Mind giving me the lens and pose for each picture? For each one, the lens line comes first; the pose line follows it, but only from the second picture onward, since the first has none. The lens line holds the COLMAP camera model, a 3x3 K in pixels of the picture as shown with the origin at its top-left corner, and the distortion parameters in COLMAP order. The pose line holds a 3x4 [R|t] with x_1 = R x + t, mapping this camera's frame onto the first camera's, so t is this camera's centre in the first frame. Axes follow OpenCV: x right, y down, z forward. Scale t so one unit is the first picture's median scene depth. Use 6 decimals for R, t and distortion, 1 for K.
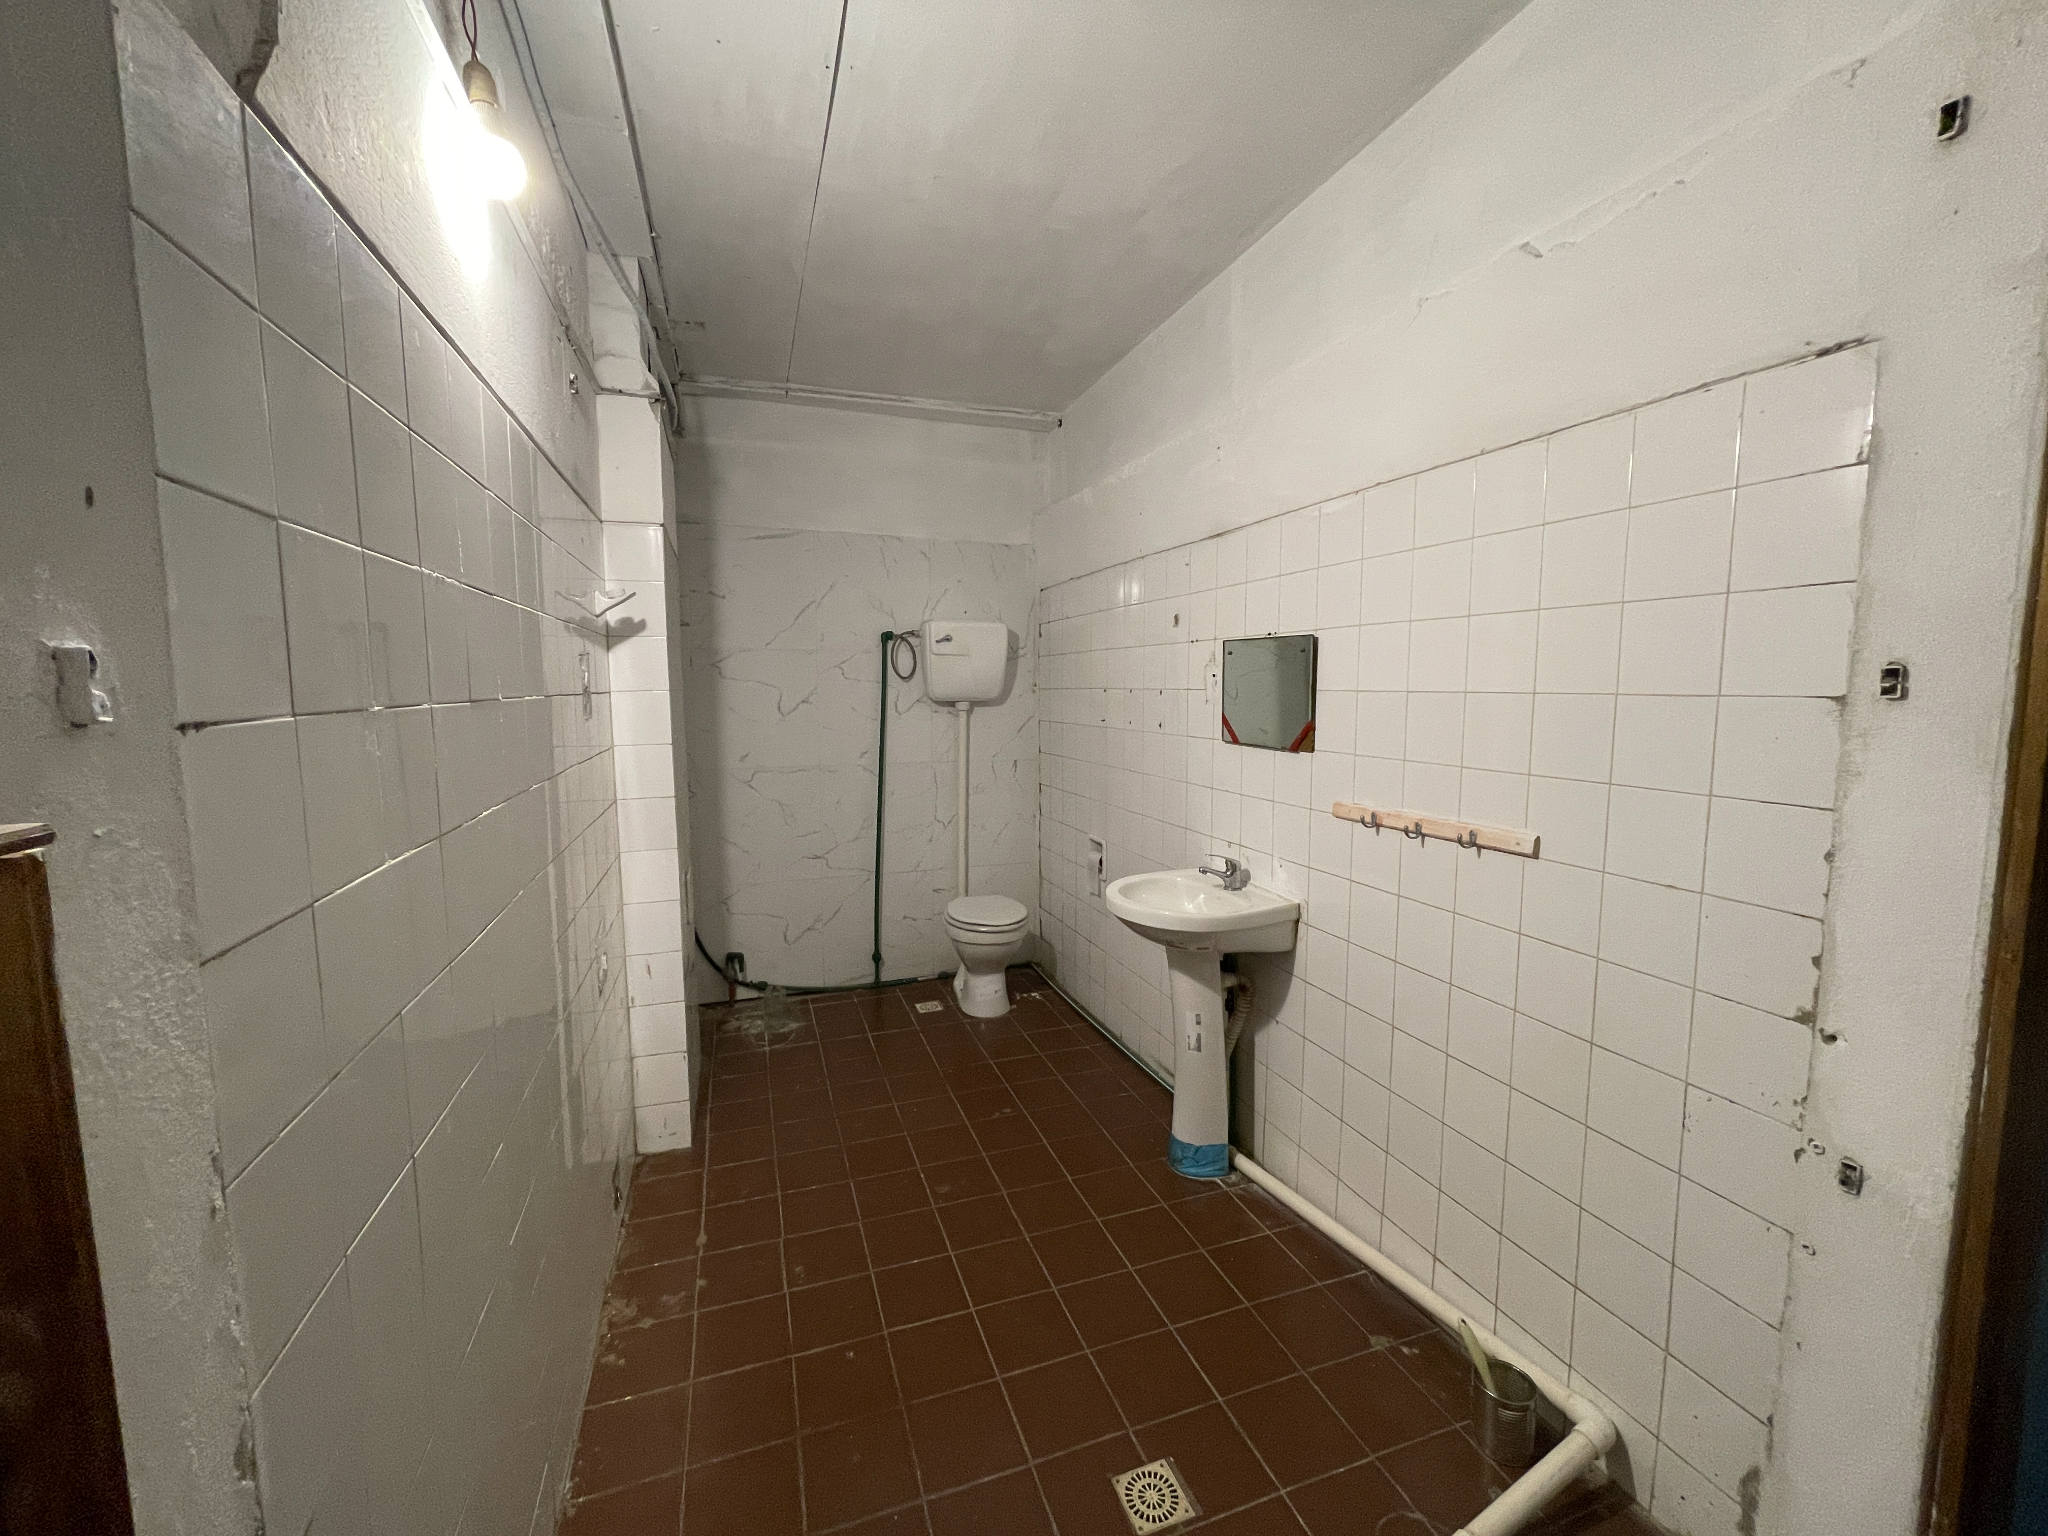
lens RADIAL K [[821.4, 0, 1021.1], [0, 821.4, 763.9], [0, 0, 1]] dist [-0.002883, 0.001109]
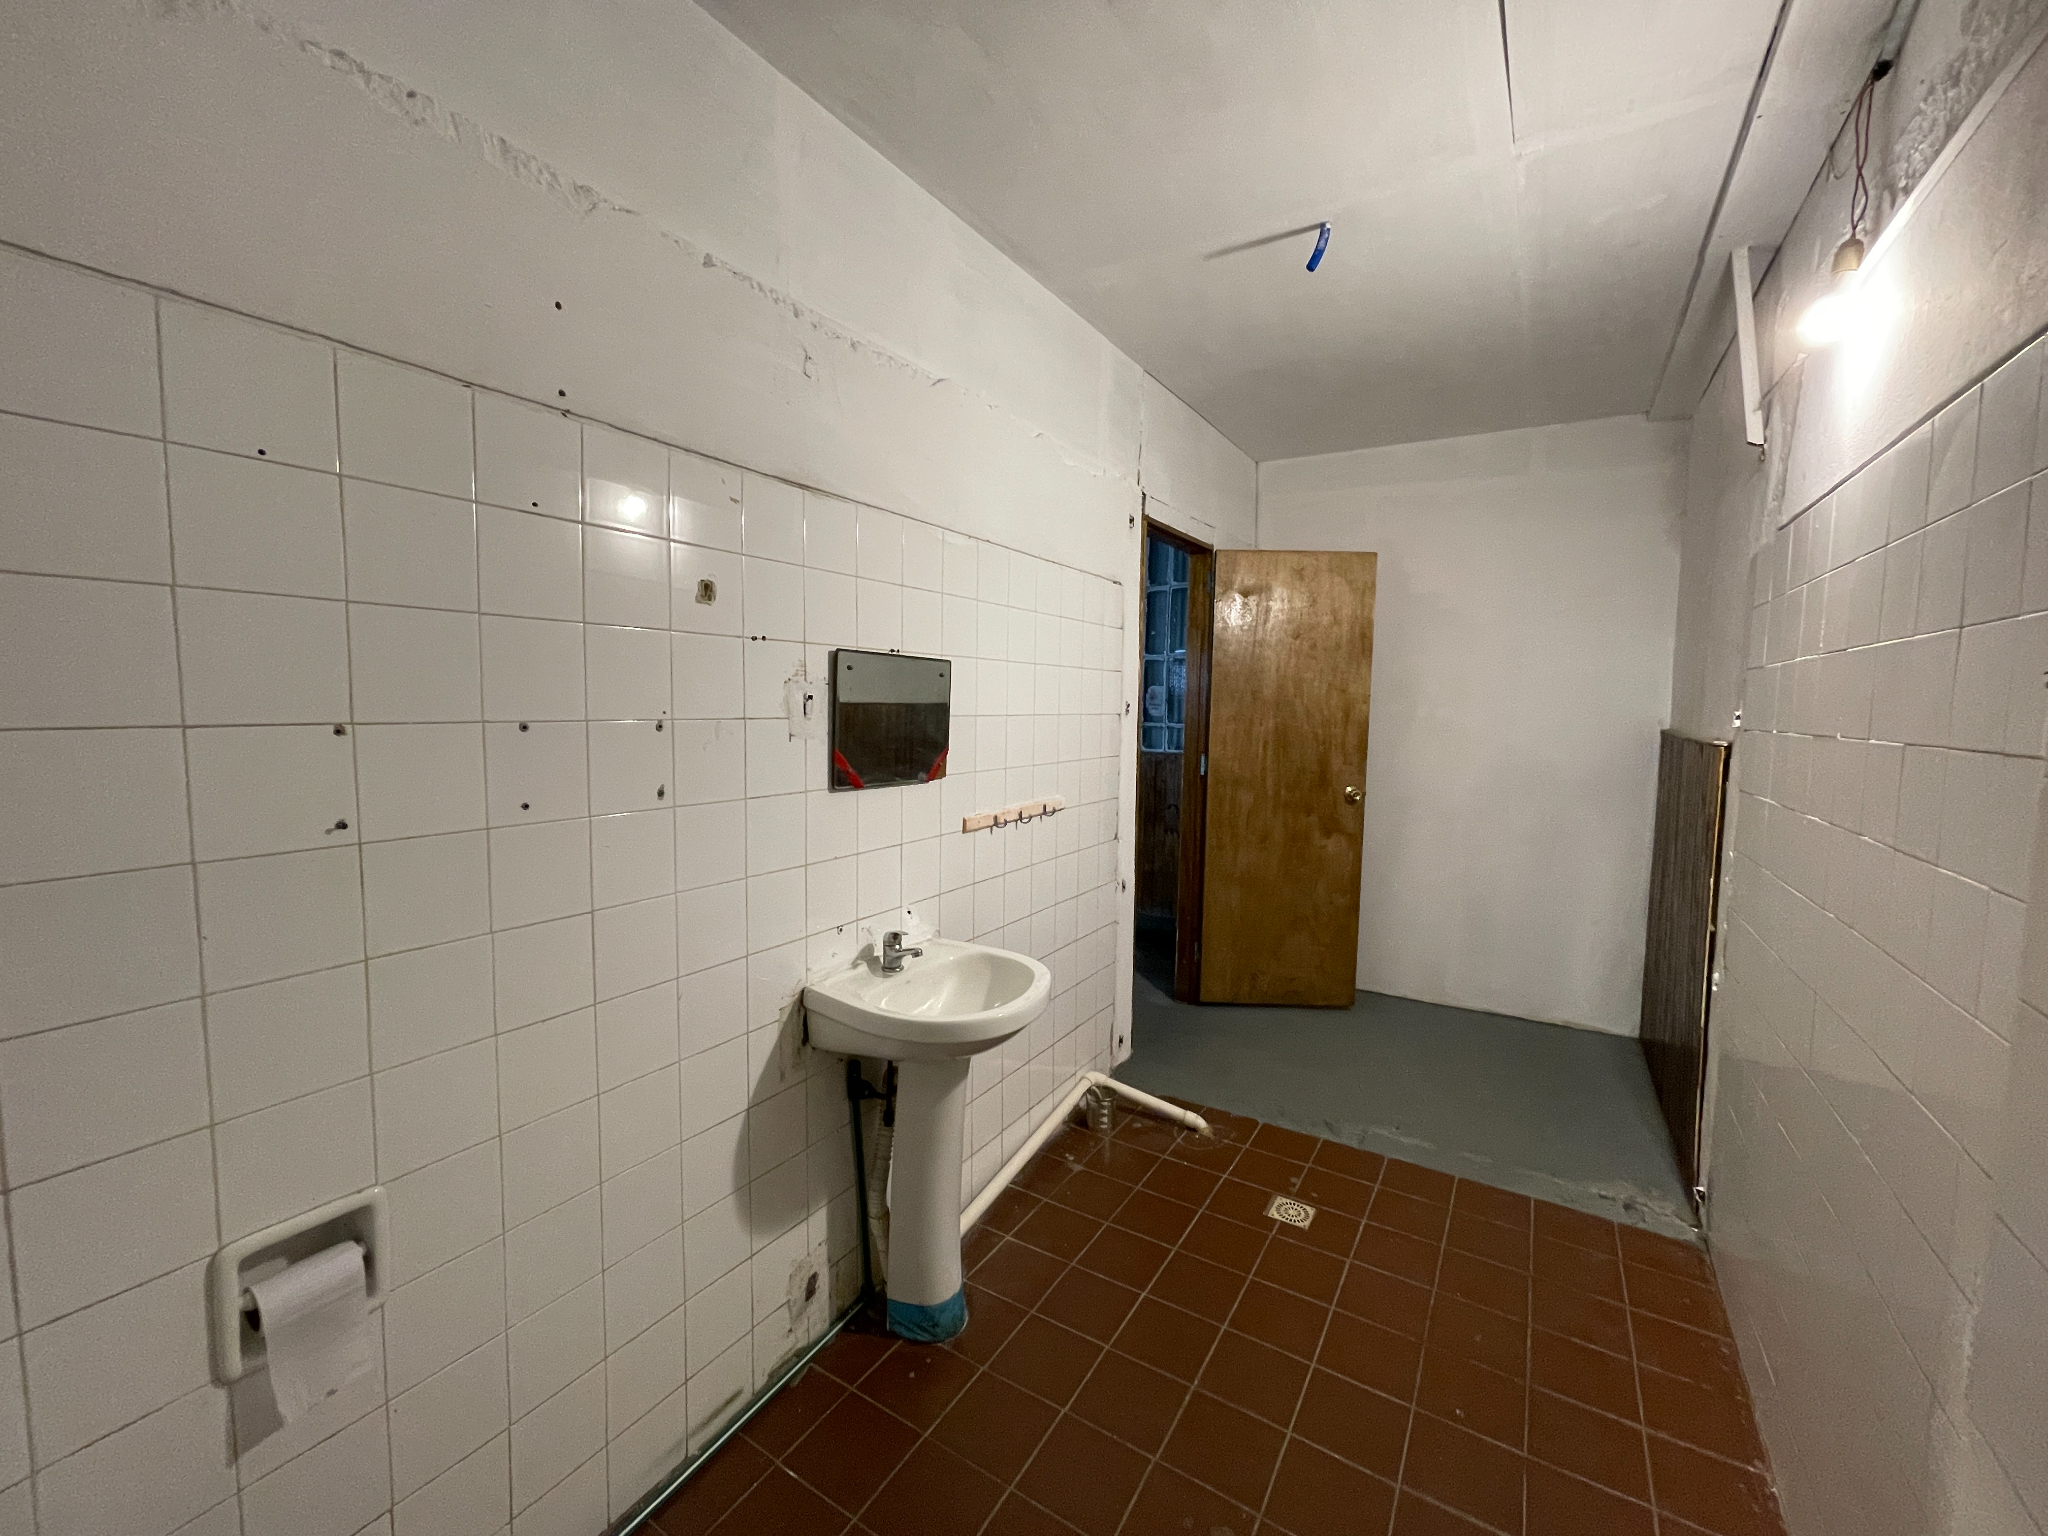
lens RADIAL K [[821.4, 0, 1023.6], [0, 821.4, 769.7], [0, 0, 1]] dist [-0.002883, 0.001109]
pose [[-0.622061, -0.065747, 0.780204, -0.443844], [0.068550, 0.988069, 0.137918, -0.142661], [-0.779963, 0.139276, -0.610132, 1.412533]]
